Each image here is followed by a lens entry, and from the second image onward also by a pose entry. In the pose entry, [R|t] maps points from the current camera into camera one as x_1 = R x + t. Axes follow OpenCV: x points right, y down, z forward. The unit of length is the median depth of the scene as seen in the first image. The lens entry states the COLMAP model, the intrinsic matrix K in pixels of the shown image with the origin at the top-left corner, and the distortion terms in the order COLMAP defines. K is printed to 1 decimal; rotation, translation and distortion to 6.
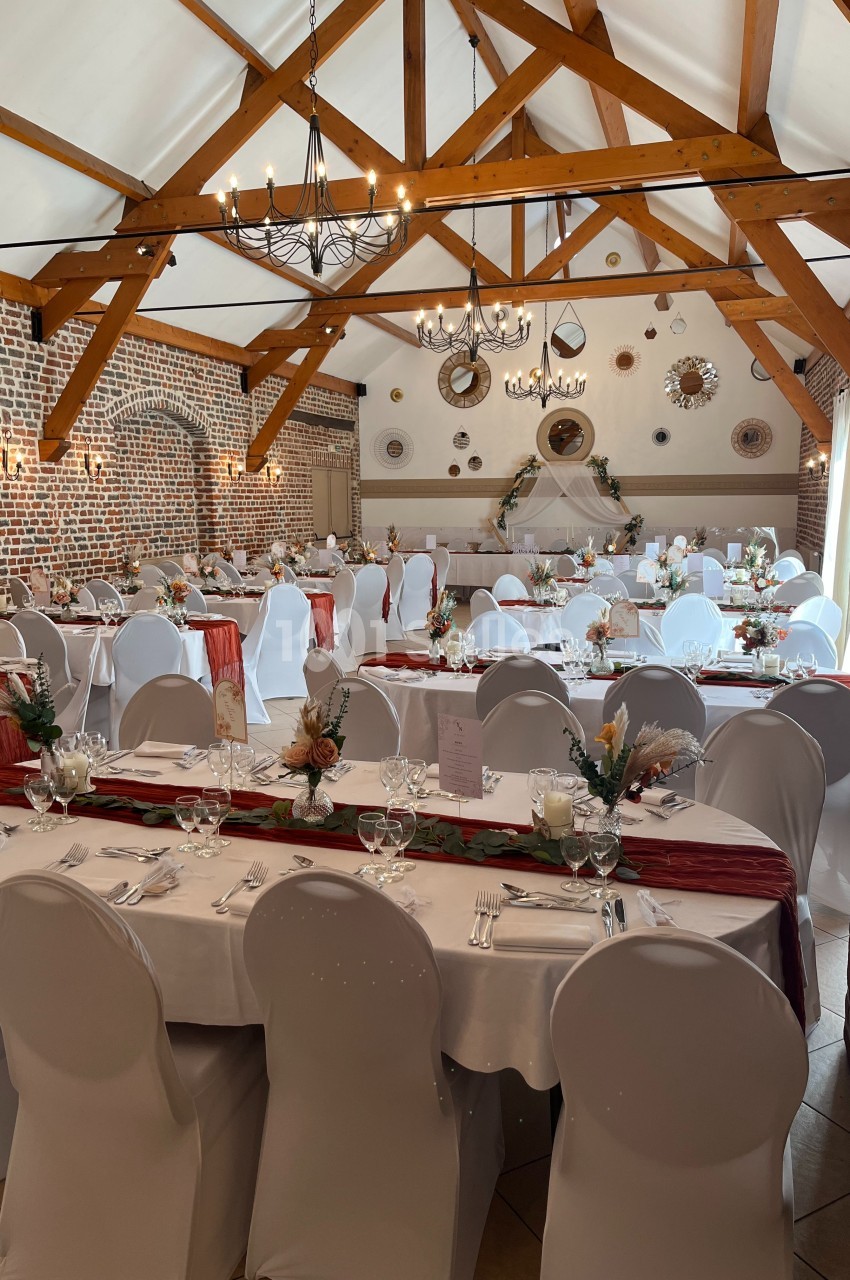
lens RADIAL K [[982.1, 0, 432.0], [0, 982.1, 637.9], [0, 0, 1]] dist [0.038264, -0.010047]
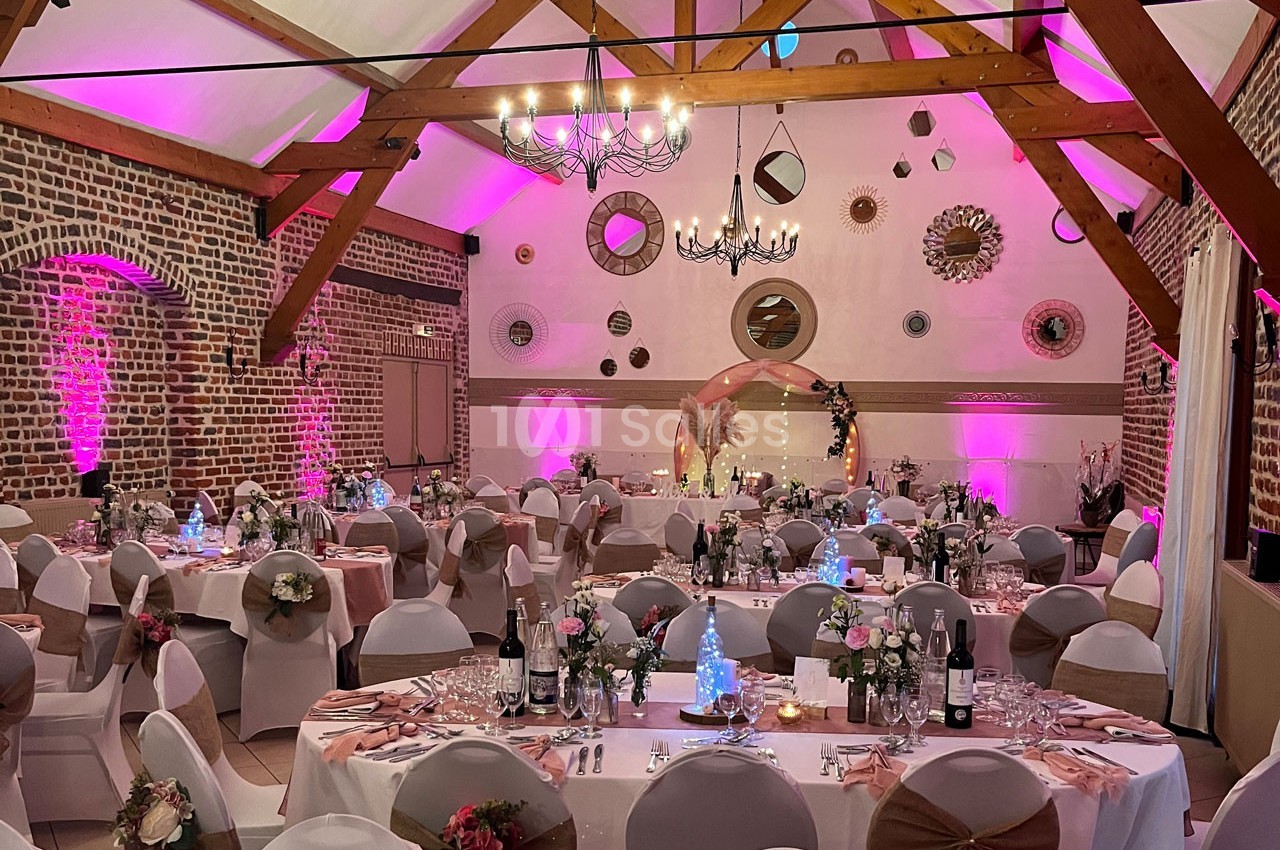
lens RADIAL K [[1301.7, 0, 647.4], [0, 1301.7, 519.3], [0, 0, 1]] dist [0.042666, 0.000000]
pose [[0.999752, 0.020582, 0.008456, 0.059723], [-0.020101, 0.998366, -0.053488, -0.028156], [-0.009543, 0.053305, 0.998533, 0.168451]]
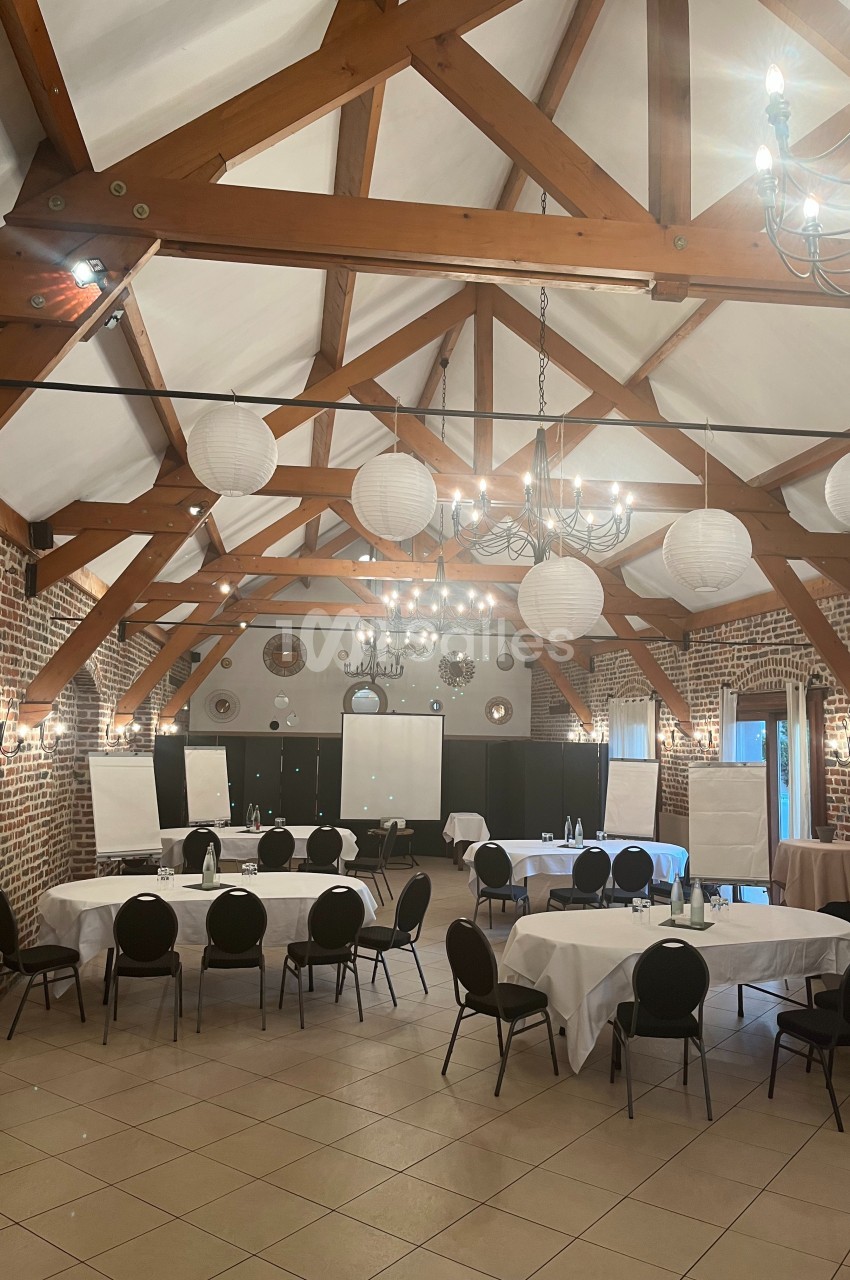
lens RADIAL K [[989.2, 0, 411.2], [0, 989.2, 648.6], [0, 0, 1]] dist [0.109640, 0.002179]
pose [[0.918329, 0.054882, 0.391995, -0.413886], [0.032391, 0.976600, -0.212611, 0.004978], [-0.394491, 0.207944, 0.895062, -0.253670]]
